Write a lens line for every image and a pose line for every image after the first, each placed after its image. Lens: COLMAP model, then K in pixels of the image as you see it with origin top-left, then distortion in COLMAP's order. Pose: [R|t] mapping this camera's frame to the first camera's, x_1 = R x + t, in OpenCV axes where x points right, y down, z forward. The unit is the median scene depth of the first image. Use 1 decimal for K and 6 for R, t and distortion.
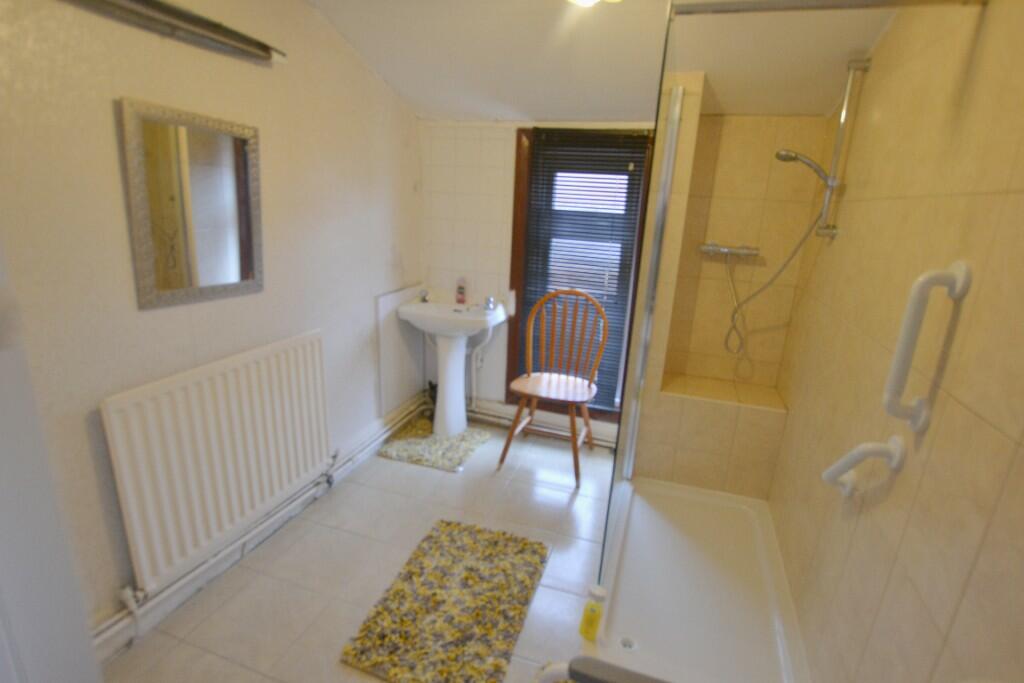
lens RADIAL K [[510.1, 0, 513.7], [0, 510.1, 346.2], [0, 0, 1]] dist [-0.027356, 0.002604]
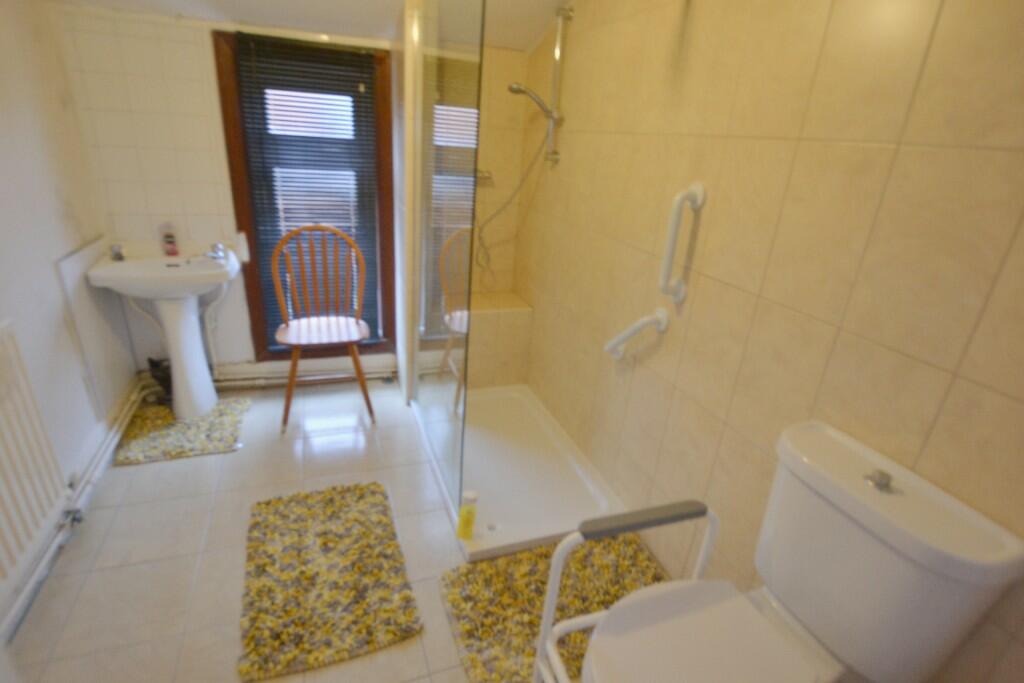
lens RADIAL K [[510.1, 0, 513.7], [0, 510.1, 346.2], [0, 0, 1]] dist [-0.027356, 0.002604]
pose [[0.781100, -0.231299, 0.579986, -0.207175], [0.141335, 0.970246, 0.196590, -0.029509], [-0.608200, -0.071584, 0.790549, 0.040720]]
